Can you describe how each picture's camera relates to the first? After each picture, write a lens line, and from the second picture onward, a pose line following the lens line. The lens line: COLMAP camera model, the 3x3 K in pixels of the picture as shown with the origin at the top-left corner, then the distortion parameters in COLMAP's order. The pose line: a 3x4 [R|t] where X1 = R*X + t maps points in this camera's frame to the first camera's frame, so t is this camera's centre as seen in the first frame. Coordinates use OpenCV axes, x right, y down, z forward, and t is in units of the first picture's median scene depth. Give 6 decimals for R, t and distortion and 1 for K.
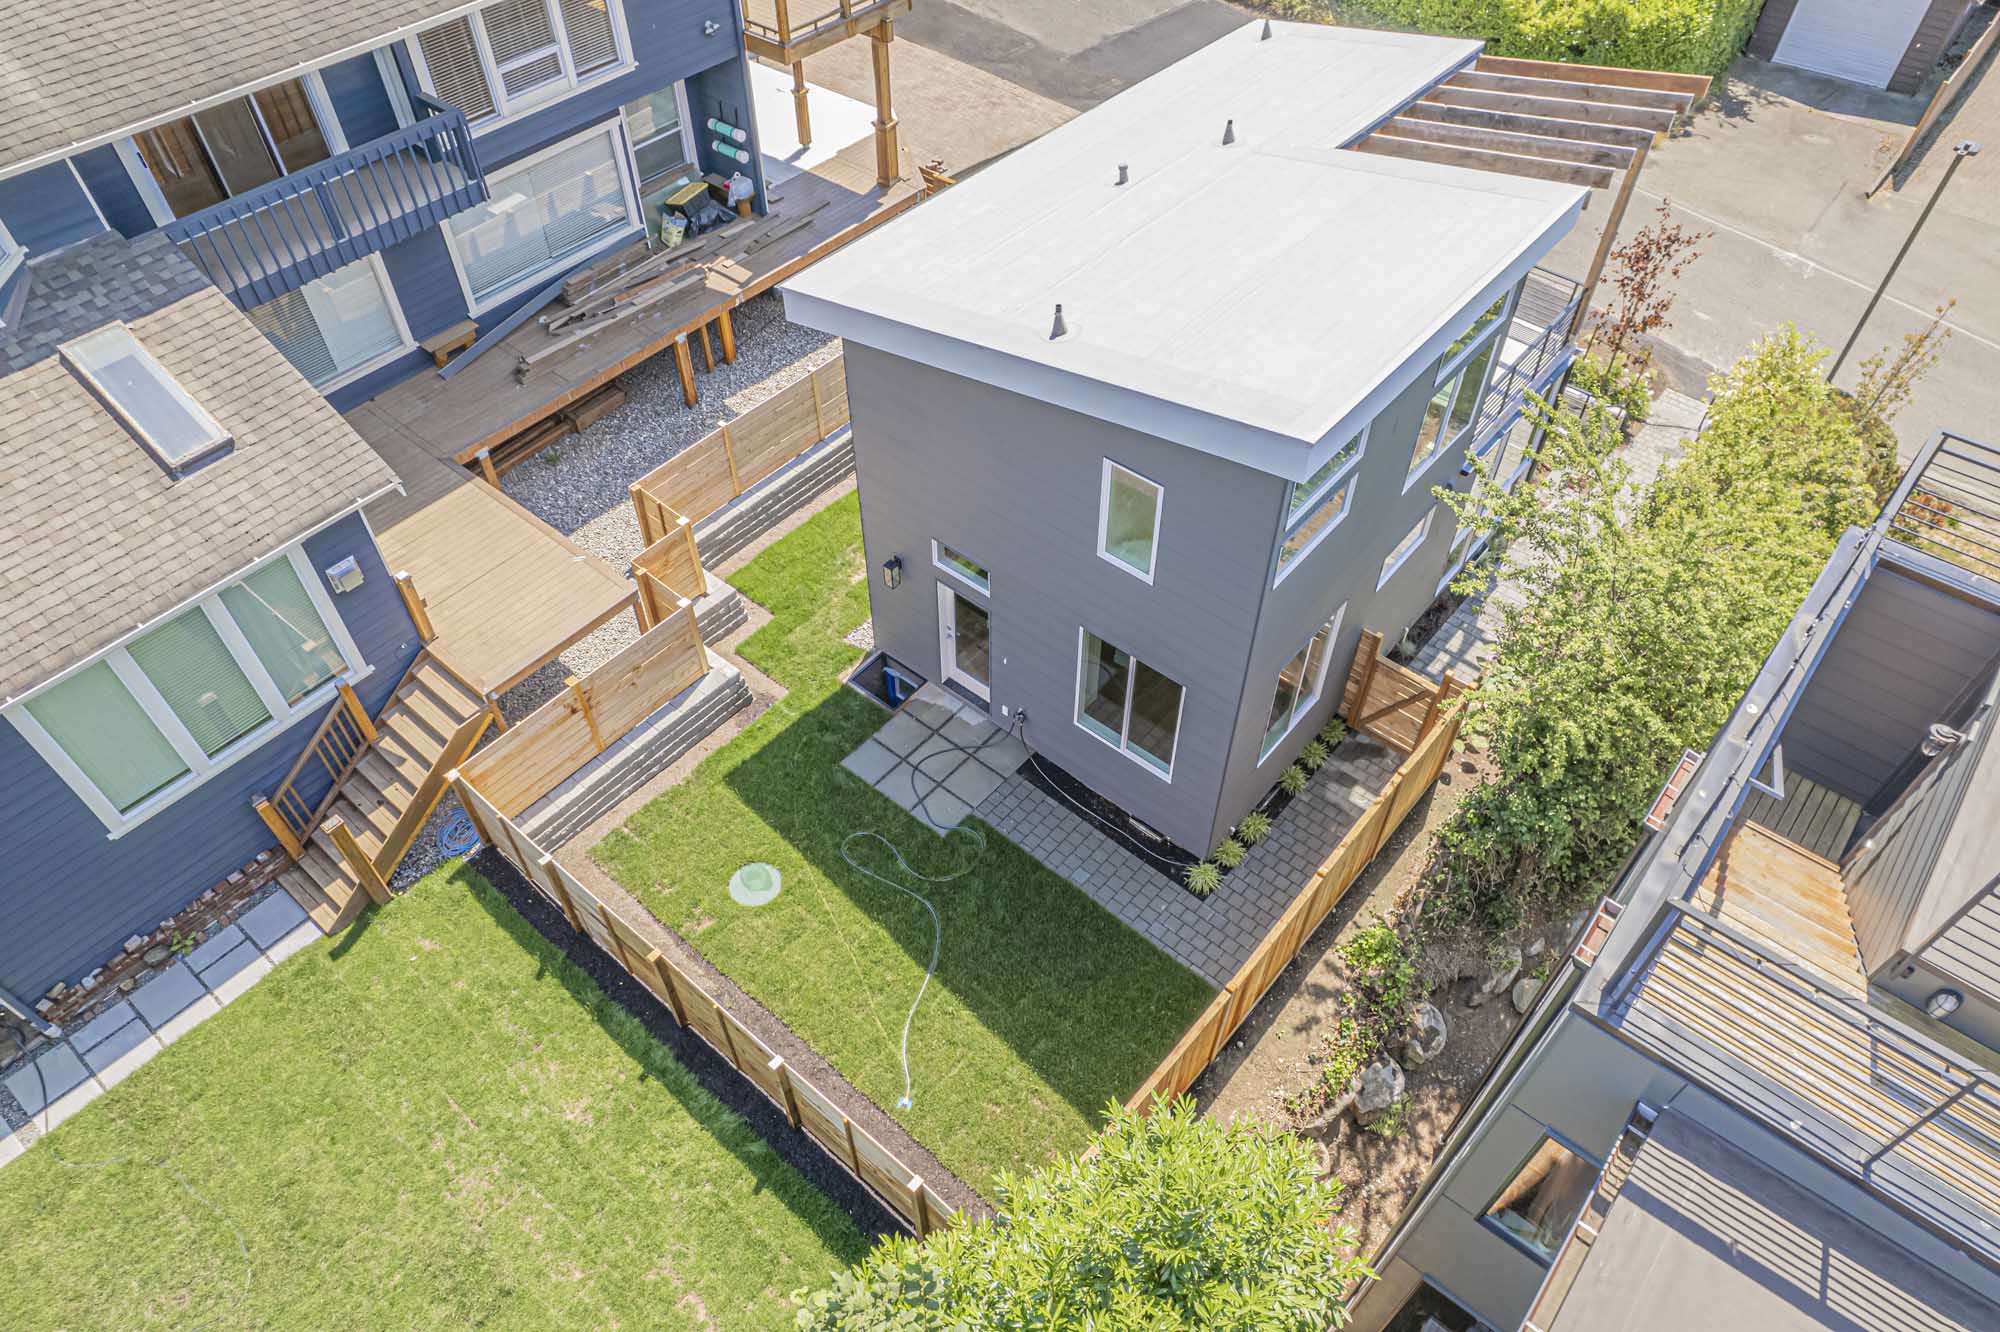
lens RADIAL K [[1275.3, 0, 988.7], [0, 1275.3, 673.0], [0, 0, 1]] dist [-0.049454, 0.040294]
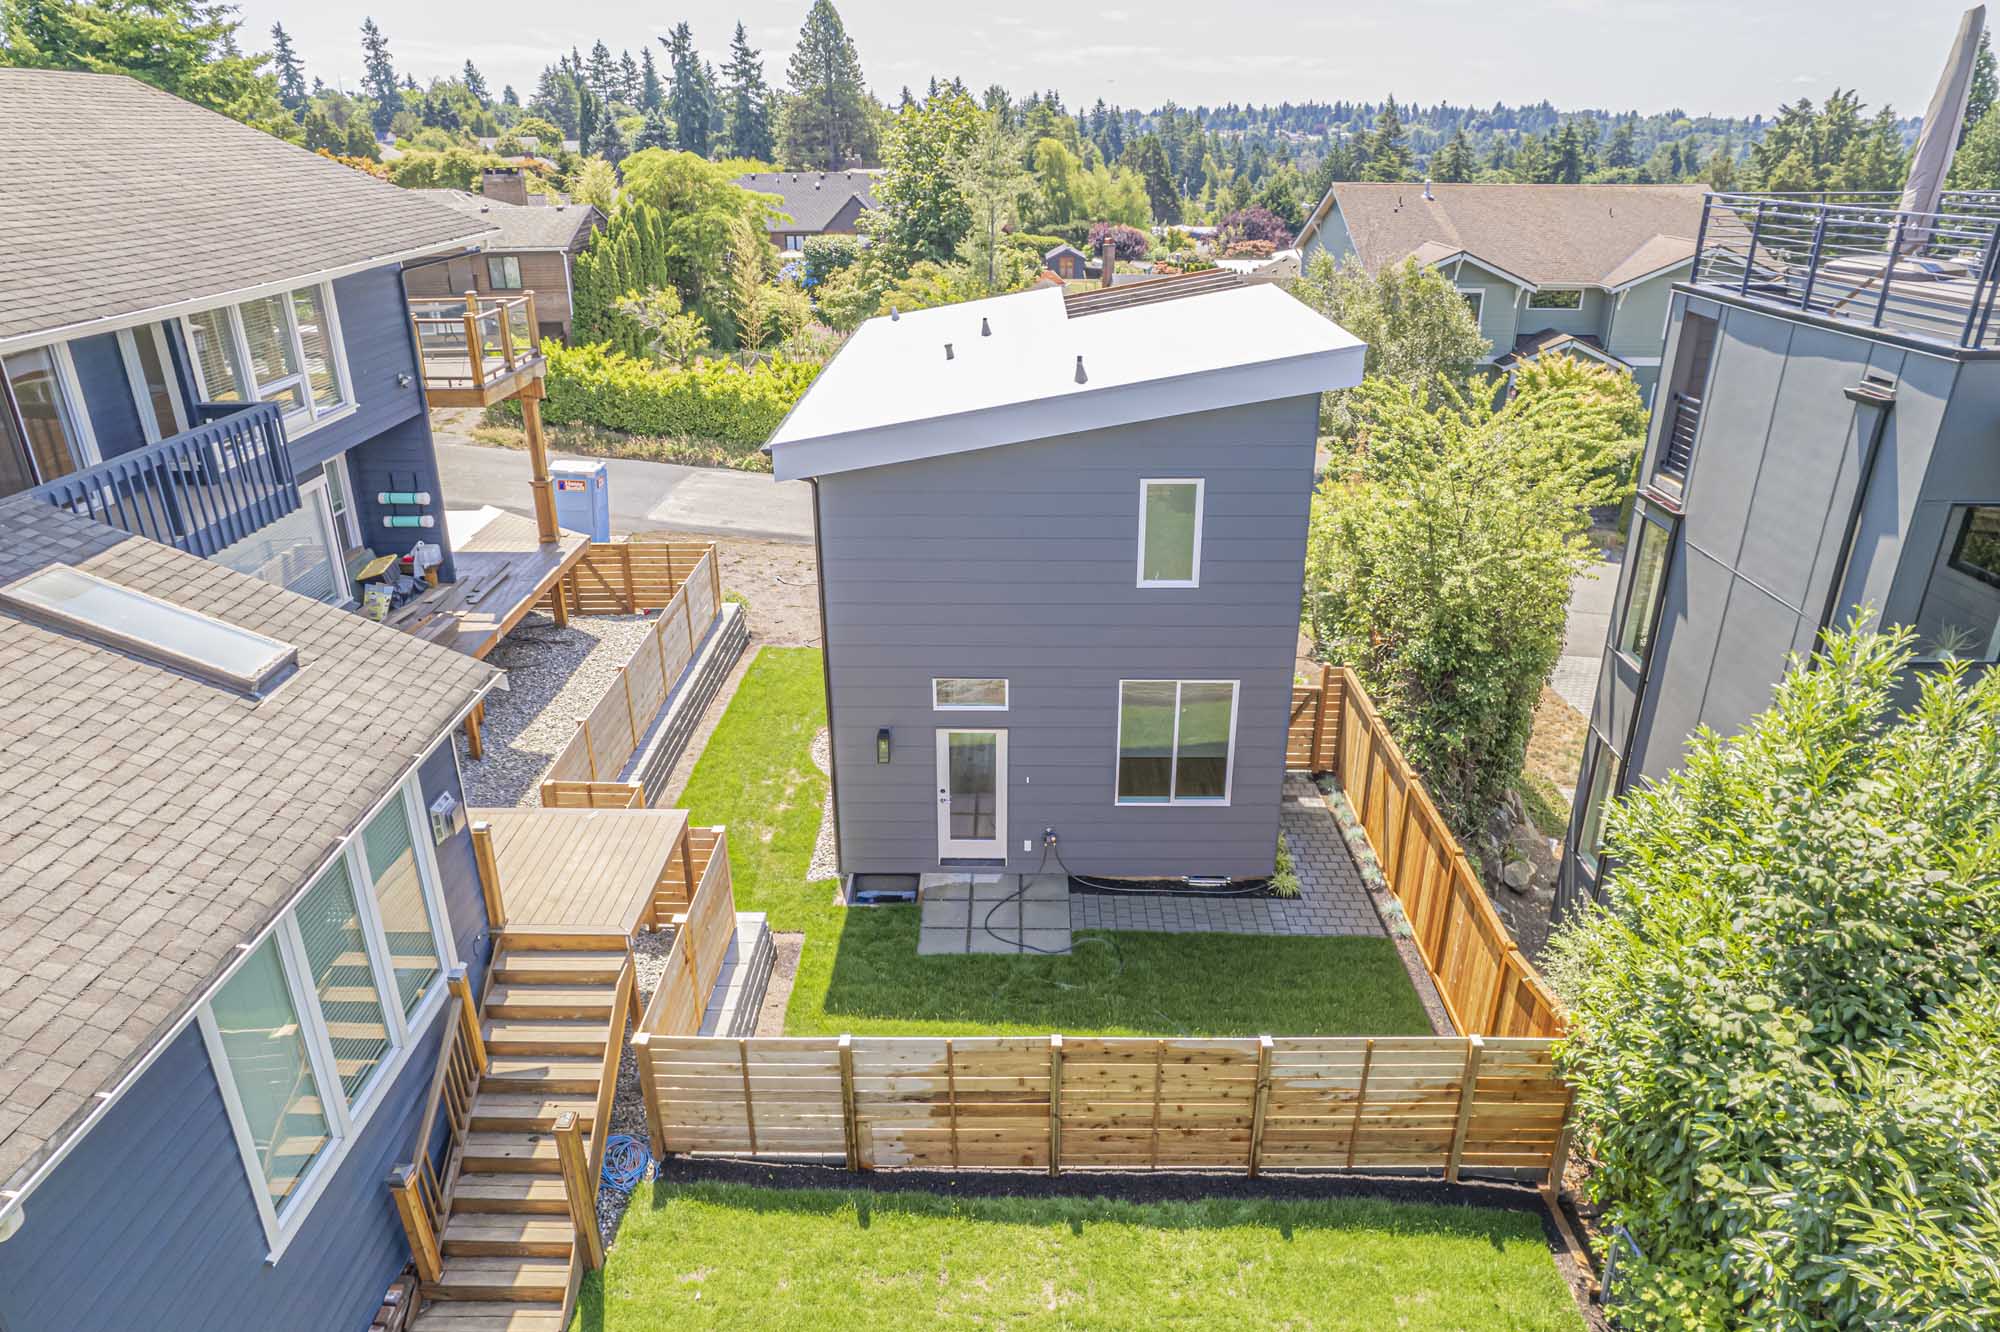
lens RADIAL K [[1275.3, 0, 998.6], [0, 1275.3, 672.7], [0, 0, 1]] dist [-0.049454, 0.040294]
pose [[0.778092, -0.254318, 0.574365, -0.552235], [0.470806, 0.841423, -0.265233, 0.172436], [-0.415831, 0.476790, 0.774439, 0.192165]]
